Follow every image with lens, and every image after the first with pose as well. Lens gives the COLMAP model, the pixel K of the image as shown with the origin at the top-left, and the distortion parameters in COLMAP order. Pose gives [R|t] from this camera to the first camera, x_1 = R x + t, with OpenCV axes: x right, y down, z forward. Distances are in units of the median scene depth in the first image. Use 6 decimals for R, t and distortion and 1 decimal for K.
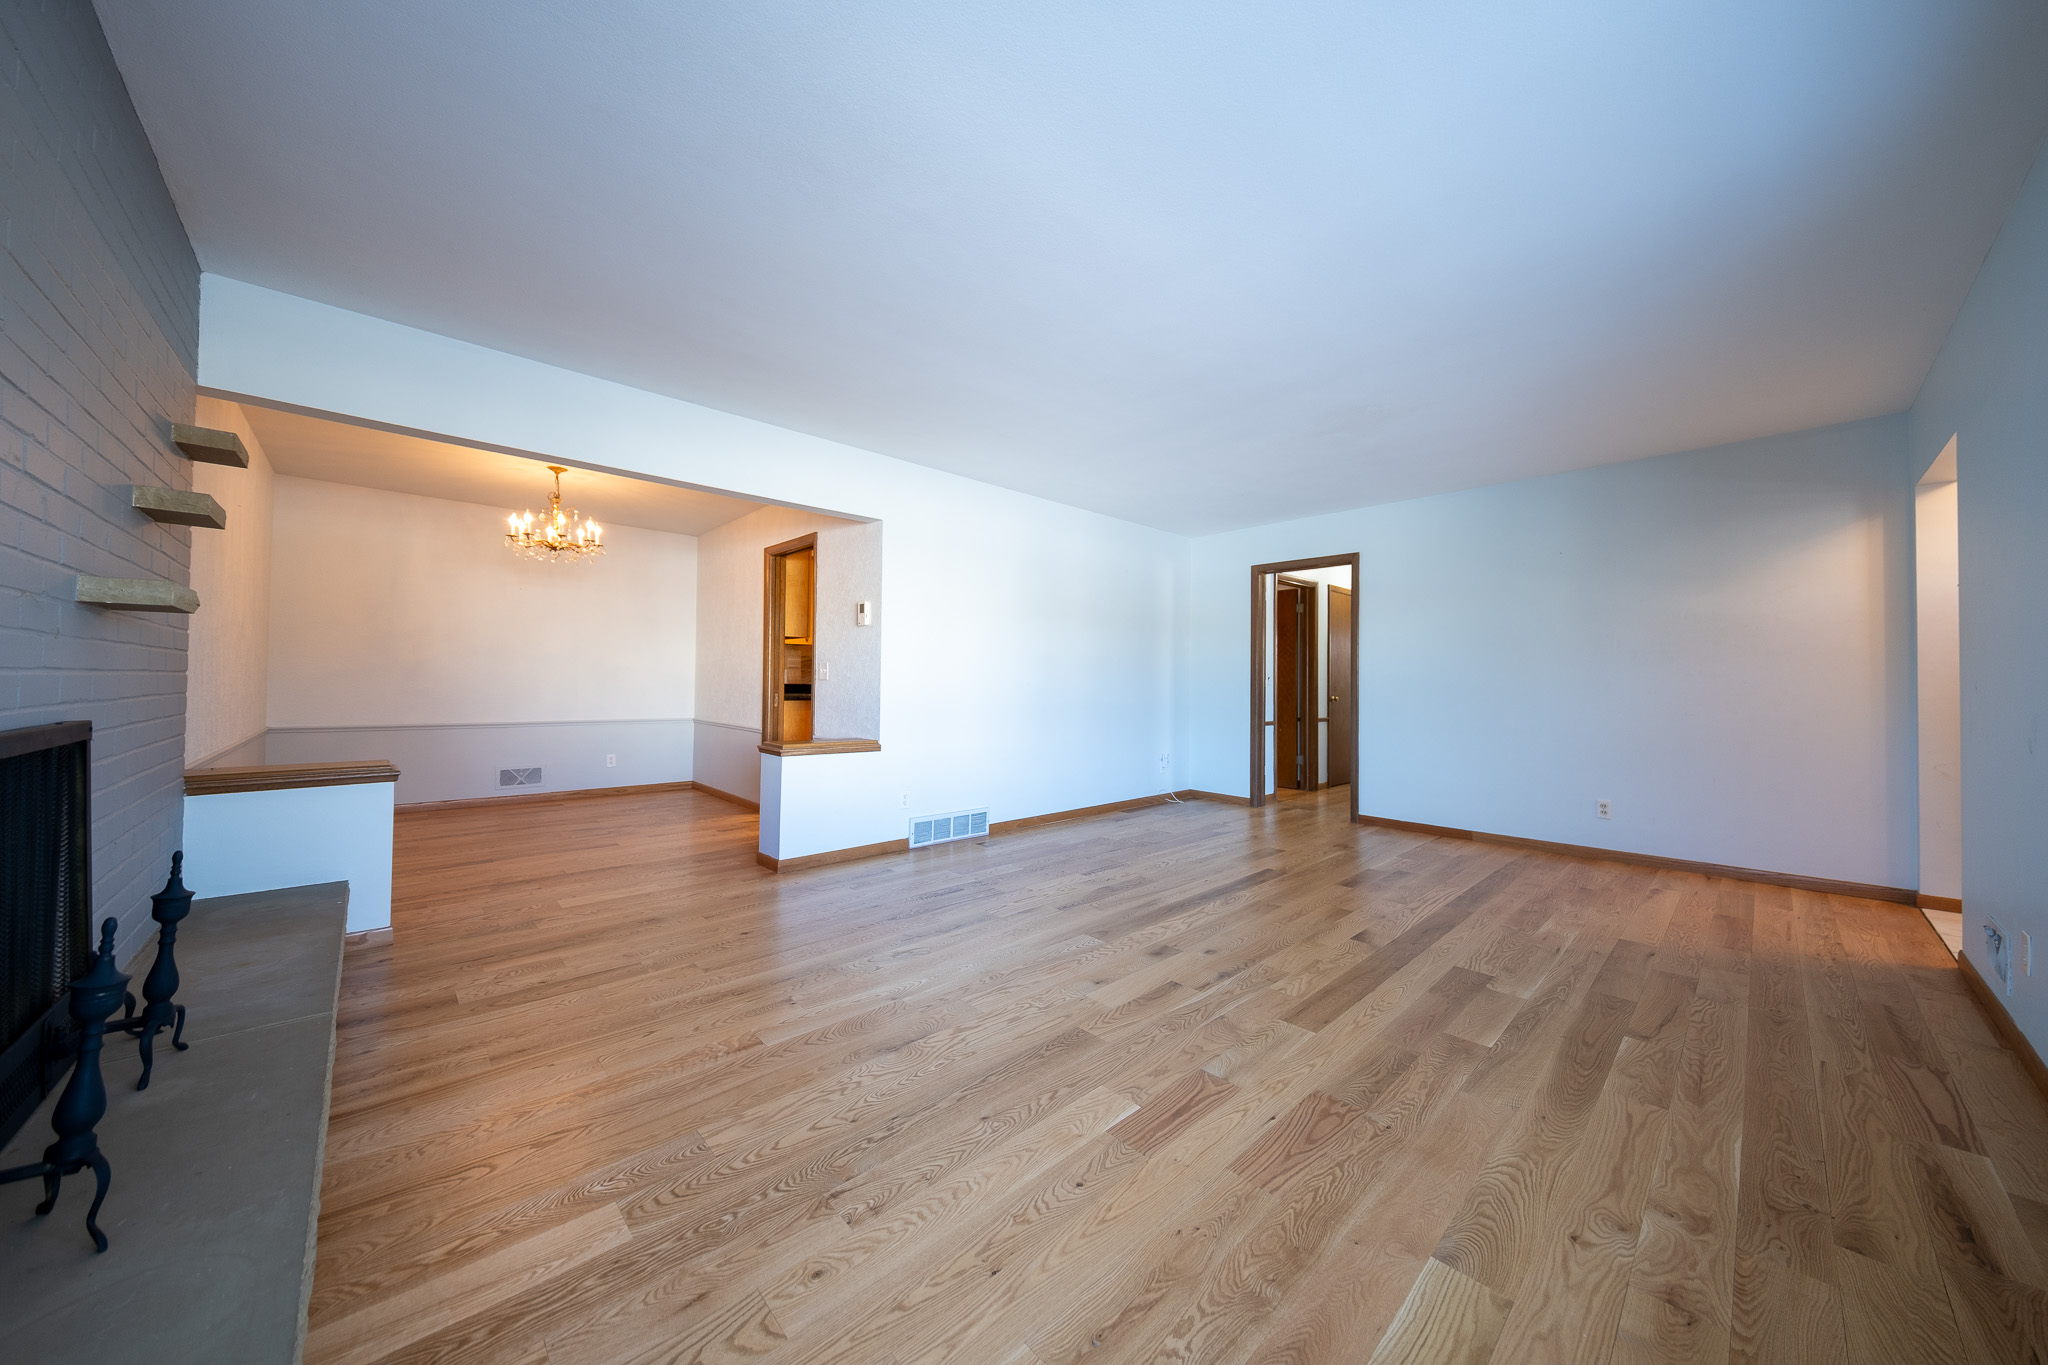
lens RADIAL K [[690.6, 0, 1017.3], [0, 690.6, 669.0], [0, 0, 1]] dist [0.013699, -0.005623]
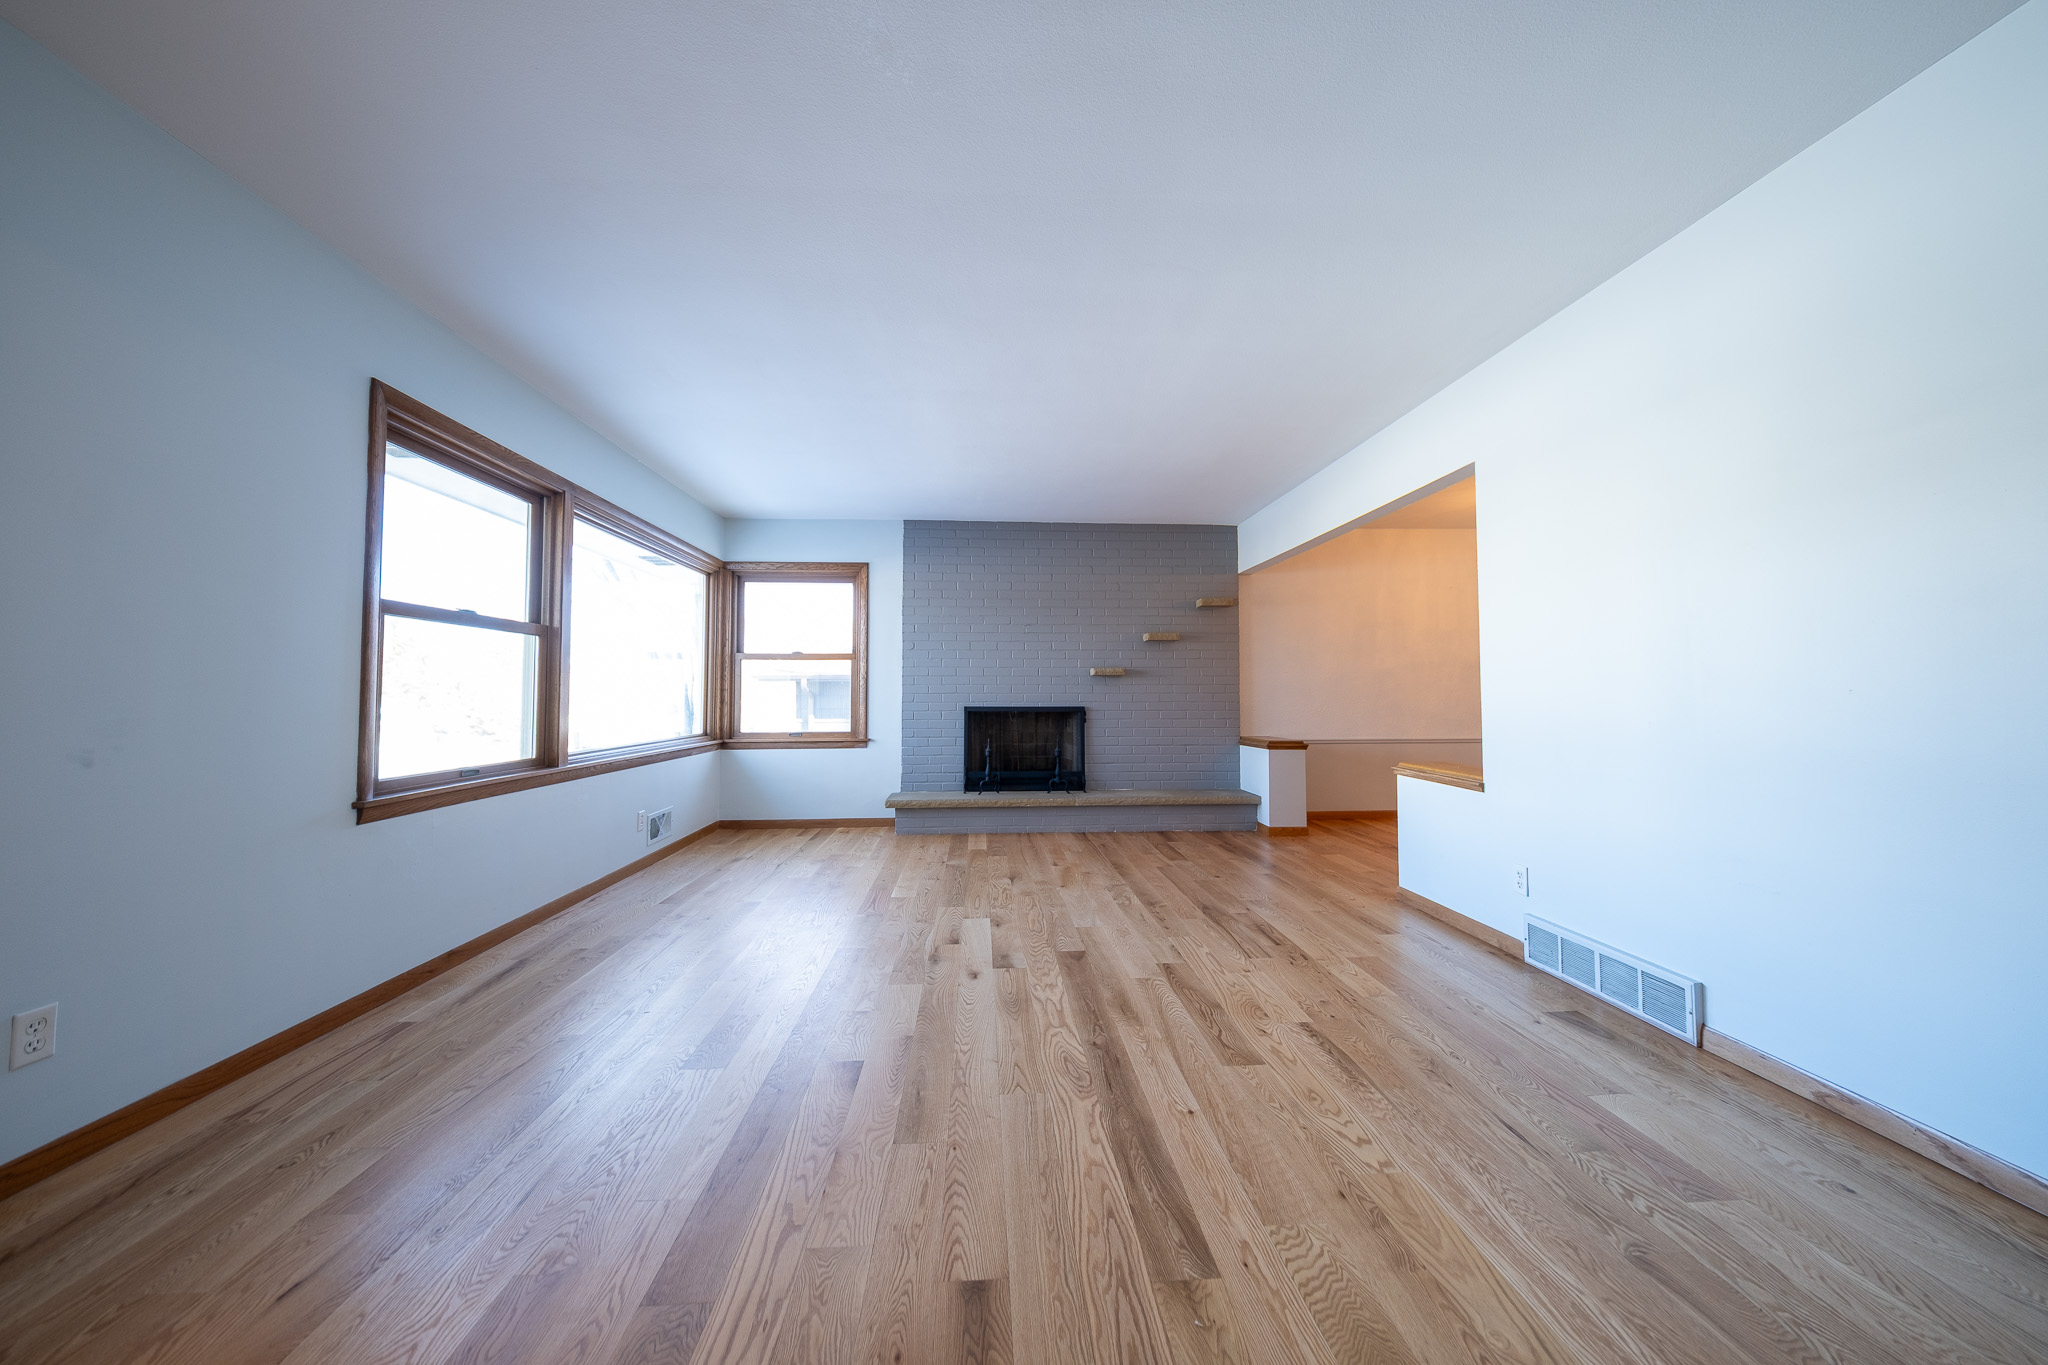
lens RADIAL K [[690.6, 0, 1017.3], [0, 690.6, 669.0], [0, 0, 1]] dist [0.013699, -0.005623]
pose [[-0.638183, -0.032363, -0.769204, 0.713386], [0.011925, 0.998581, -0.051908, 0.029709], [0.769793, -0.042300, -0.636891, 1.214979]]
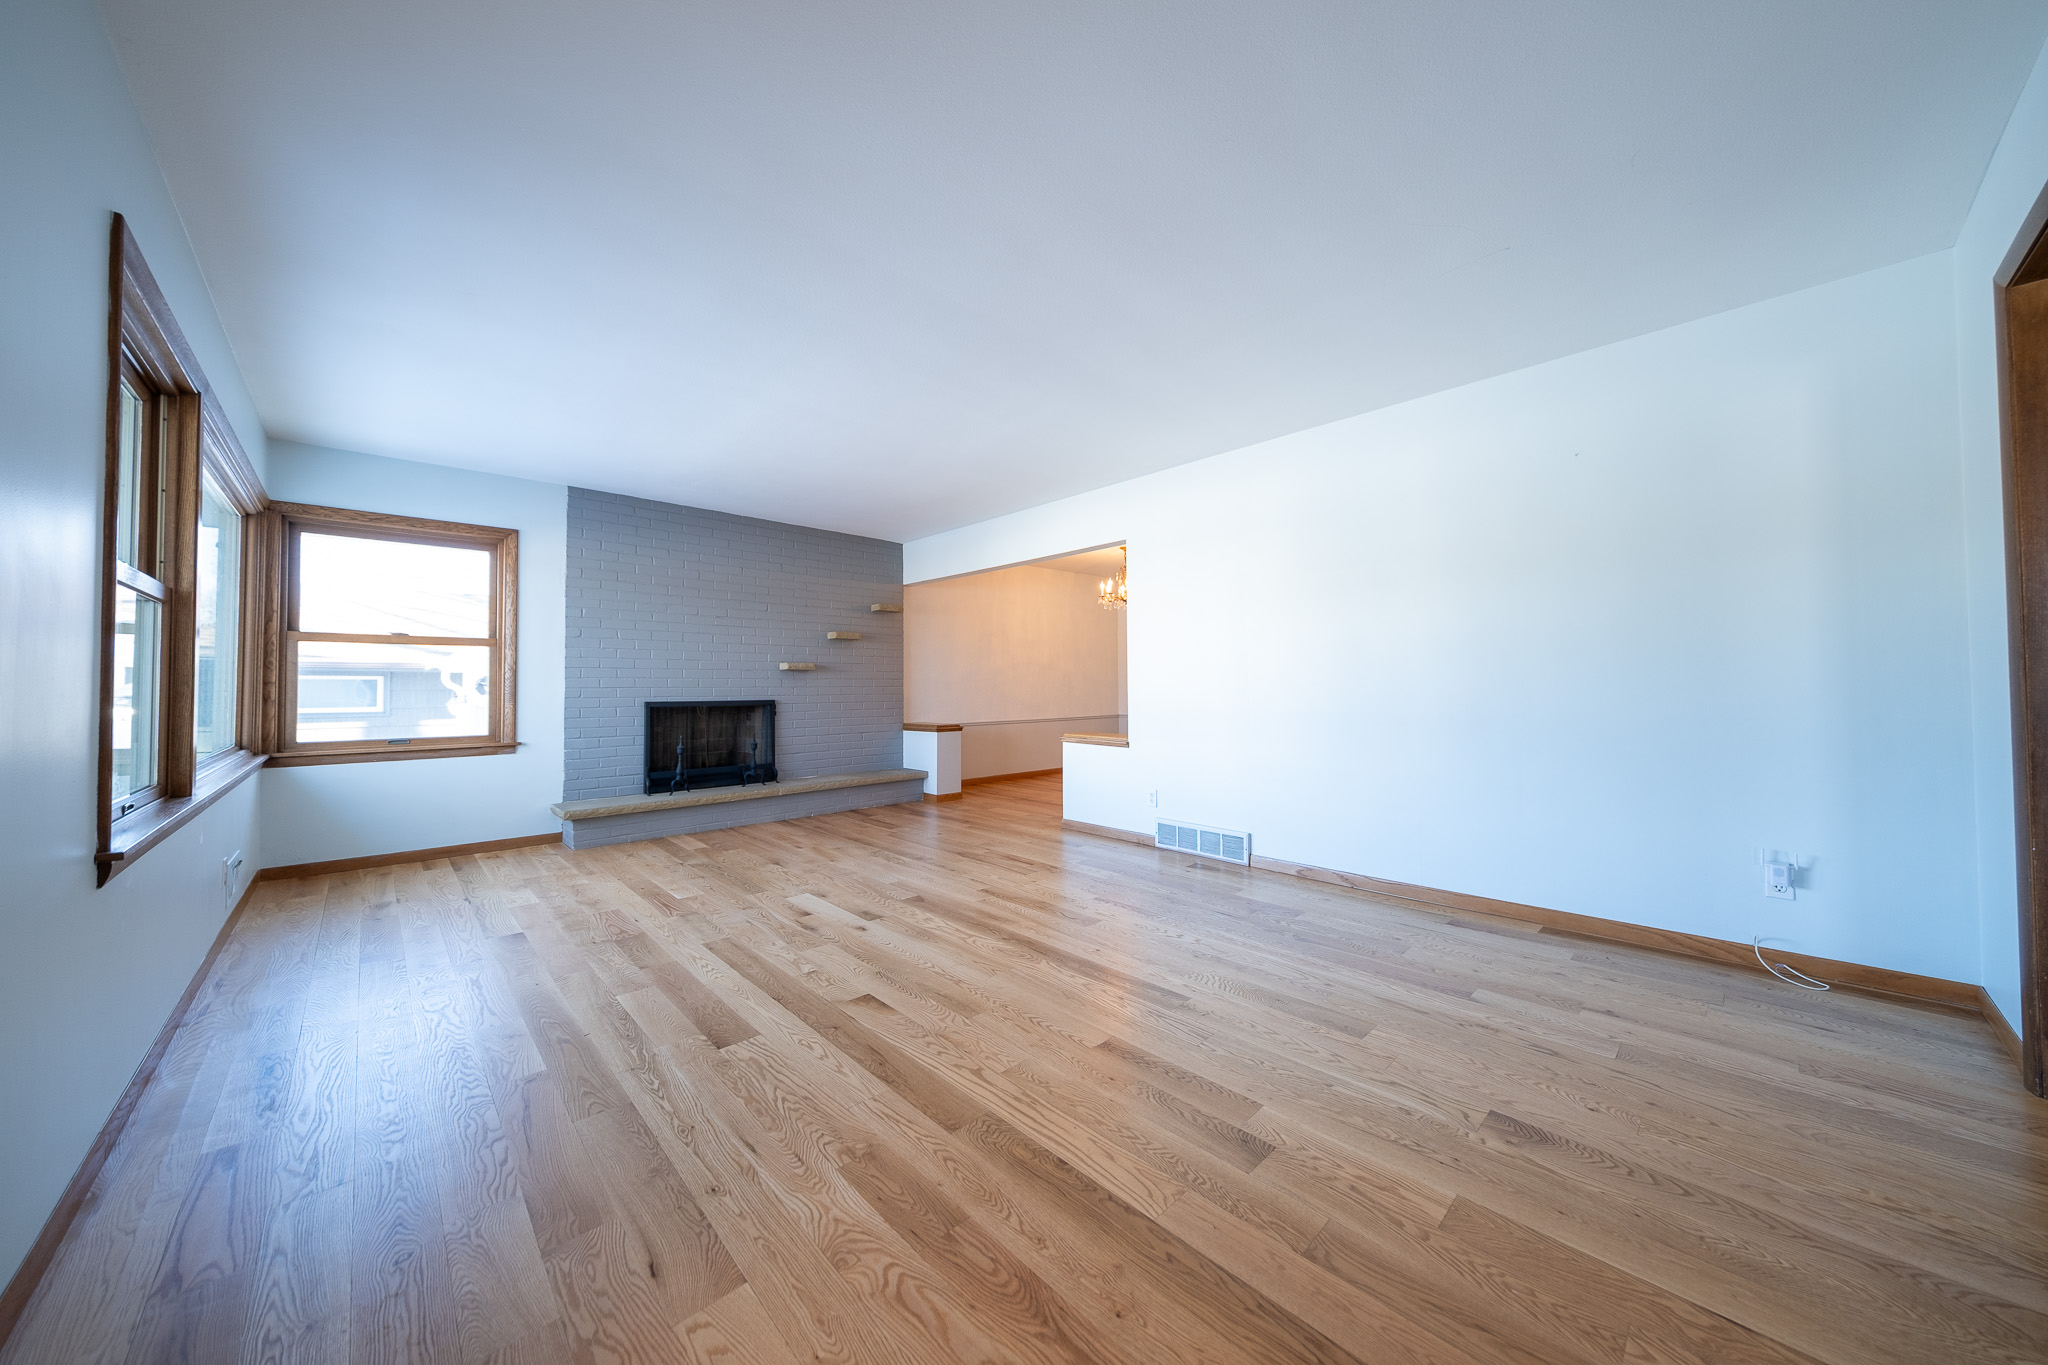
lens RADIAL K [[690.6, 0, 1017.3], [0, 690.6, 669.0], [0, 0, 1]] dist [0.013699, -0.005623]
pose [[0.006071, -0.031384, -0.999489, 1.012803], [0.022756, 0.999253, -0.031239, 0.026799], [0.999723, -0.022555, 0.006781, 0.911249]]
